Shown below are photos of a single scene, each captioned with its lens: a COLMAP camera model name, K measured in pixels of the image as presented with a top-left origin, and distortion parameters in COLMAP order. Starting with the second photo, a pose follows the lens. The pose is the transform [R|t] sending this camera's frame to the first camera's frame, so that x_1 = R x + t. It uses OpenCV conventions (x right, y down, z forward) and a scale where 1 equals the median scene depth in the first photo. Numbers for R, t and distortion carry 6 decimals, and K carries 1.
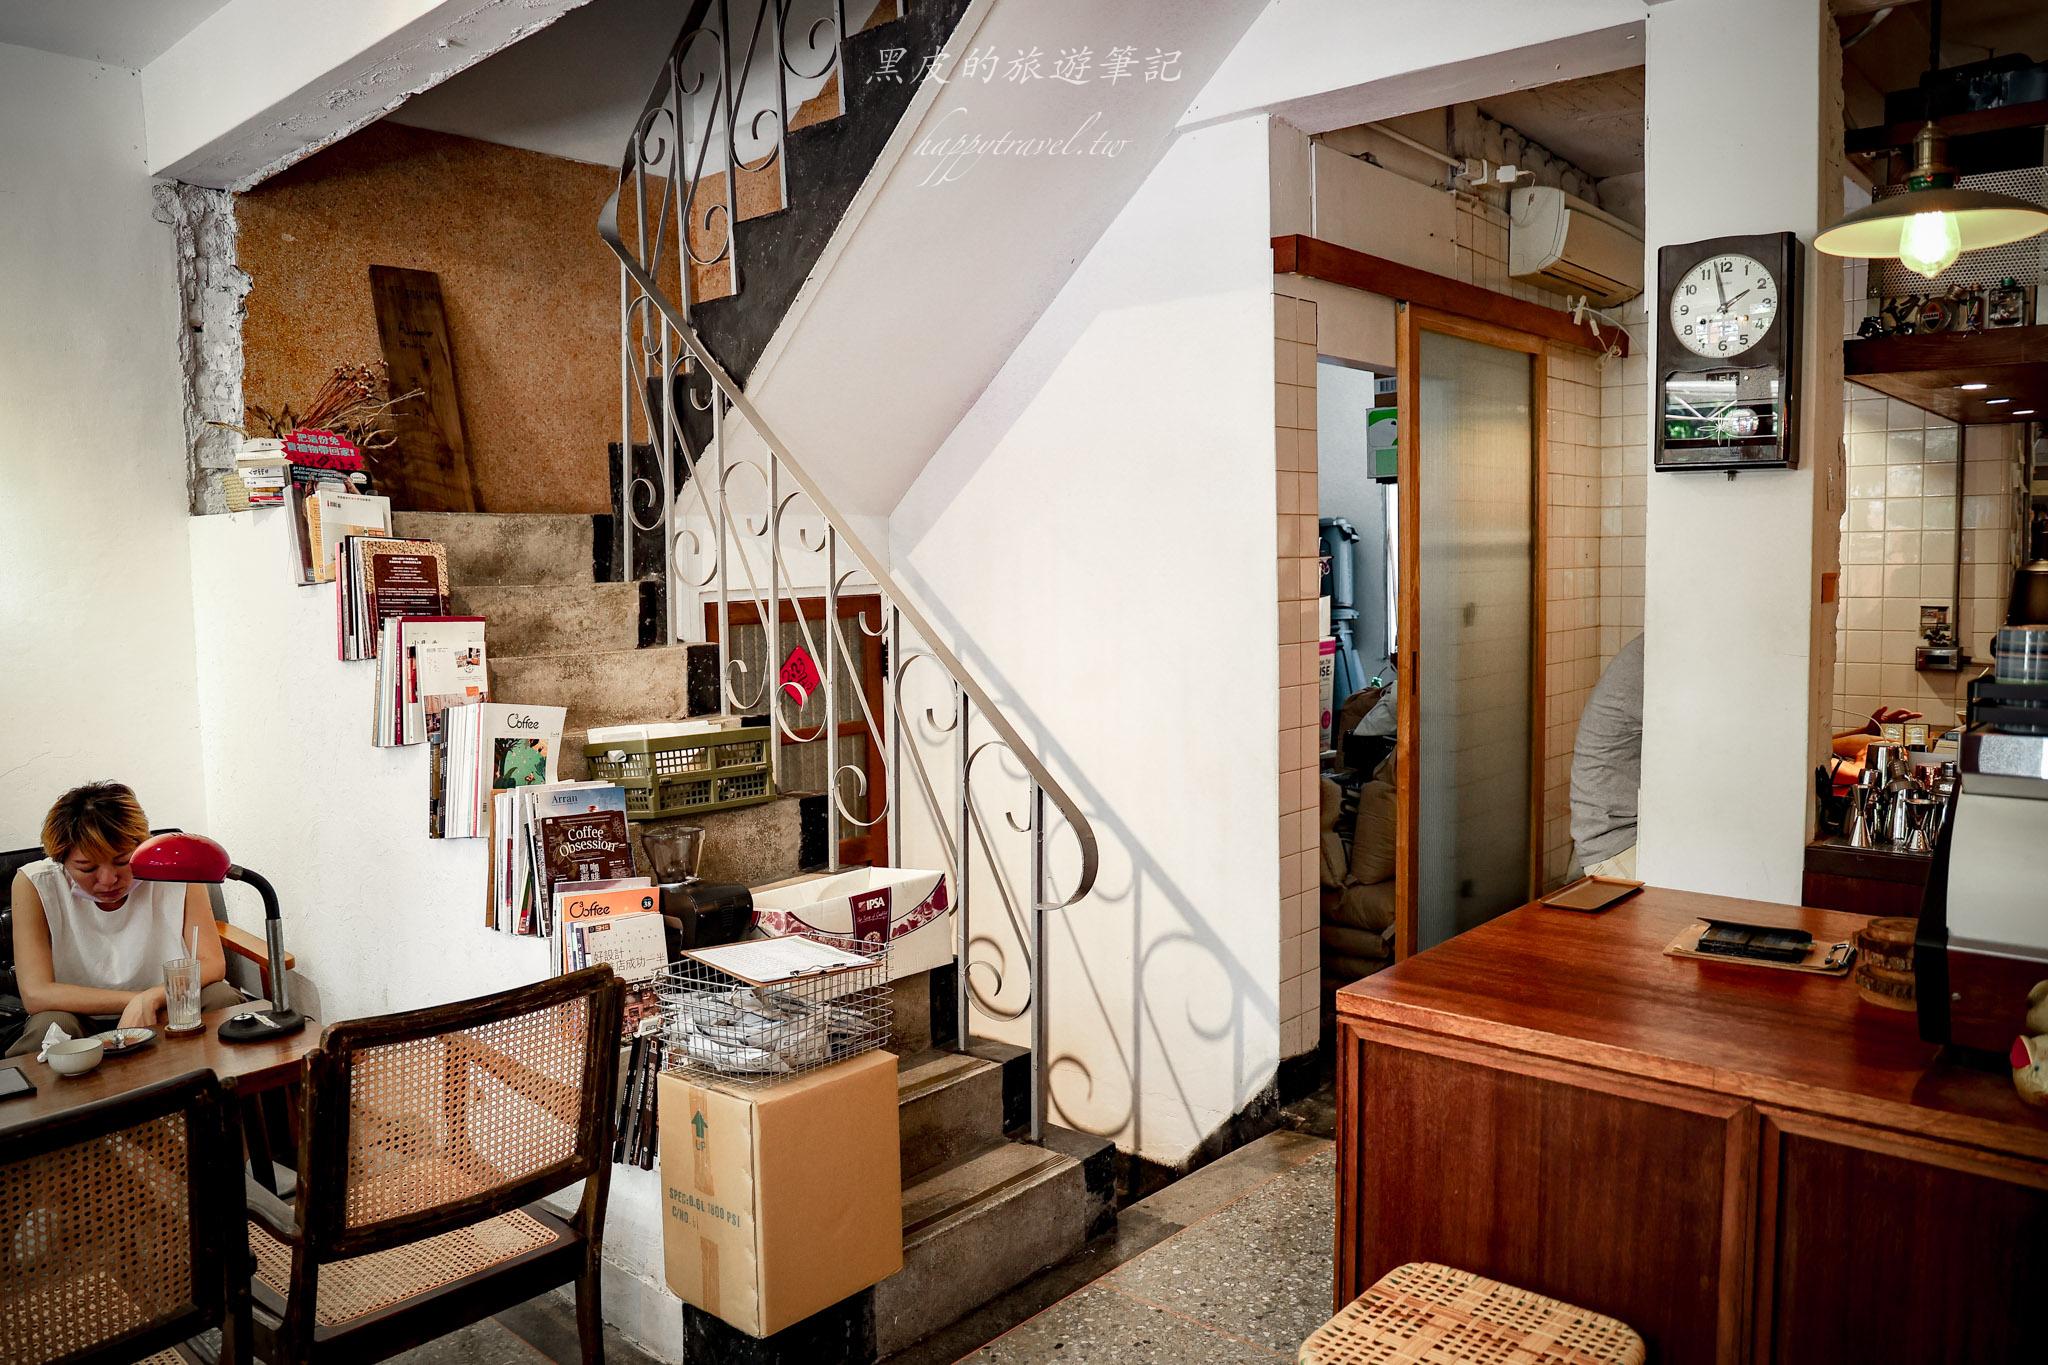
lens RADIAL K [[1466.6, 0, 1076.9], [0, 1466.6, 677.5], [0, 0, 1]] dist [-0.081819, 0.073053]
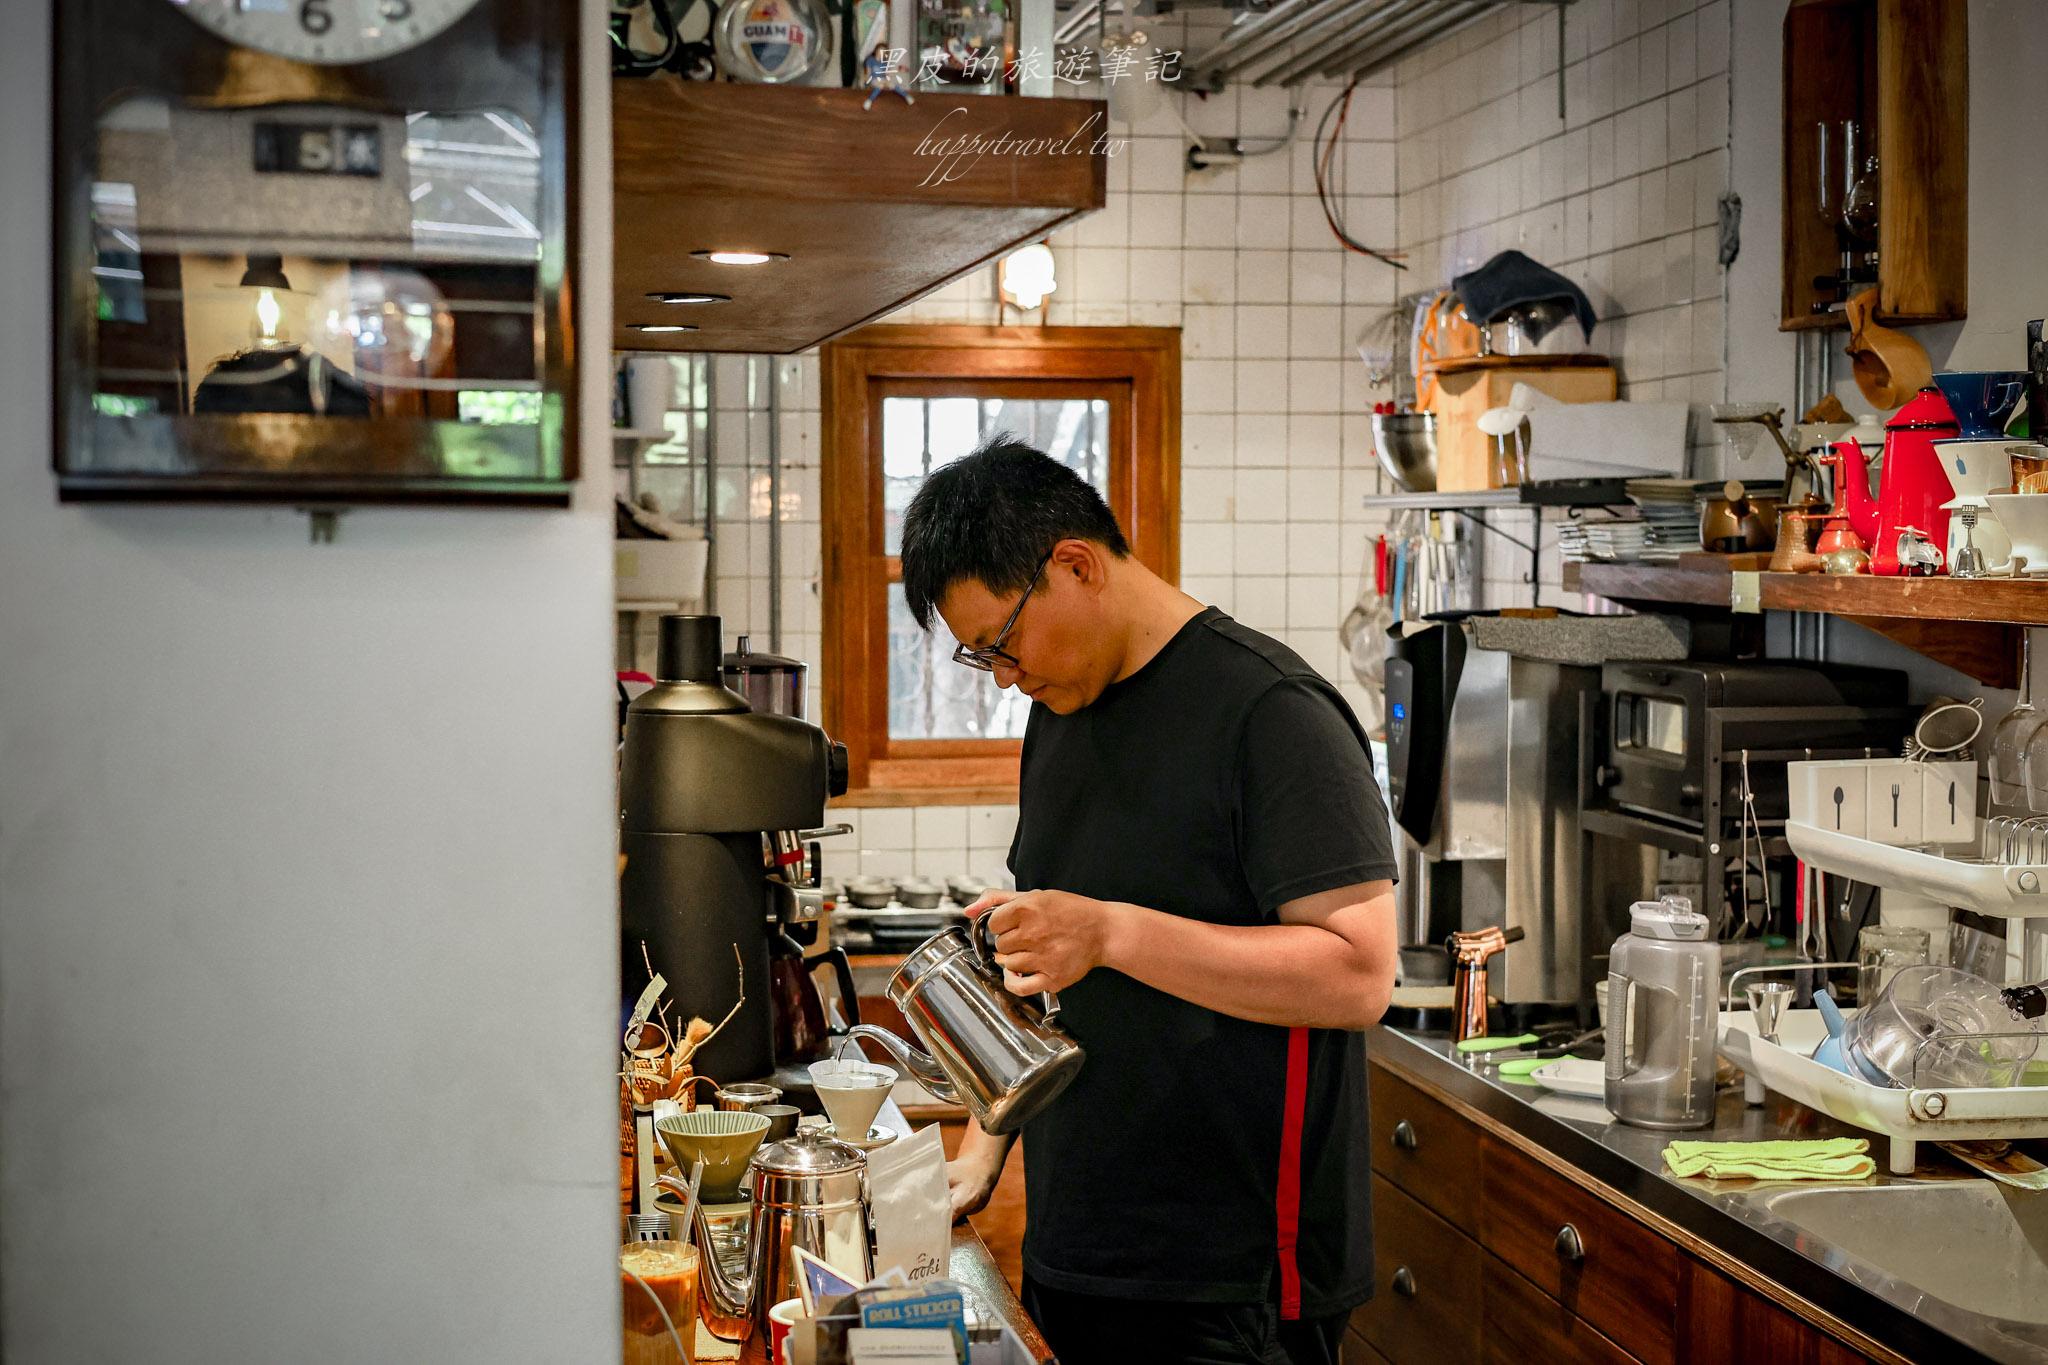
lens RADIAL K [[2899.3, 0, 1024.0], [0, 2899.3, 682.5], [0, 0, 1]] dist [0.032250, -0.022697]
pose [[0.642444, -0.025416, 0.765911, 0.110449], [0.055082, 0.998396, -0.013072, -0.081929], [-0.764351, 0.050586, 0.642813, 0.478619]]
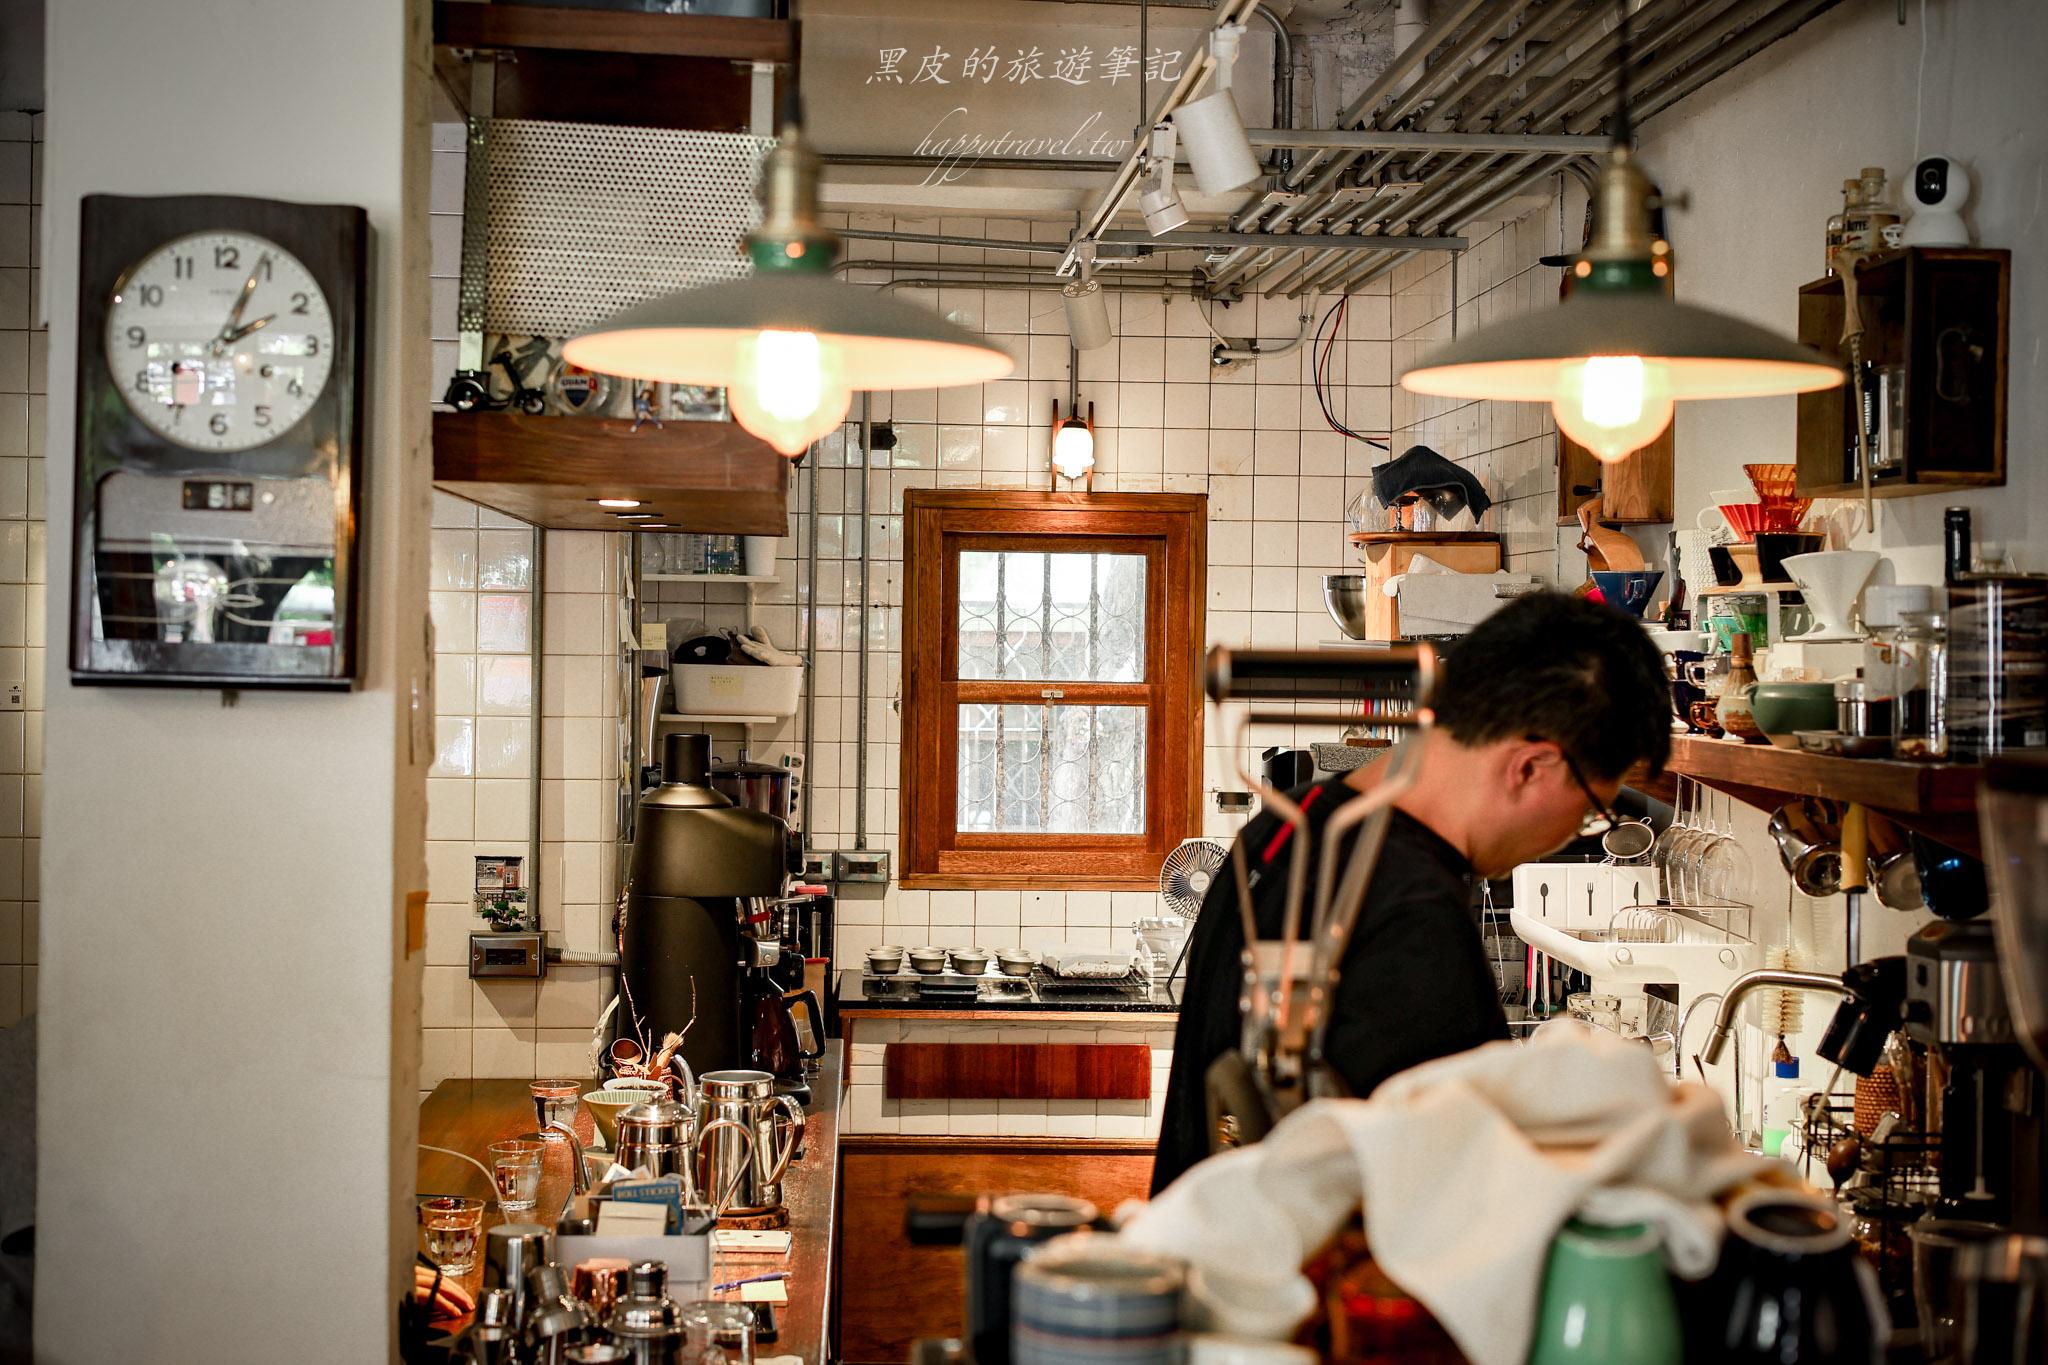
lens RADIAL K [[2823.6, 0, 1024.3], [0, 2823.6, 625.5], [0, 0, 1]] dist [0.033141, 0.021540]
pose [[0.719917, 0.027292, 0.693524, 0.001683], [0.032555, 0.996799, -0.073021, -0.073546], [-0.693296, 0.075147, 0.716724, 0.138148]]
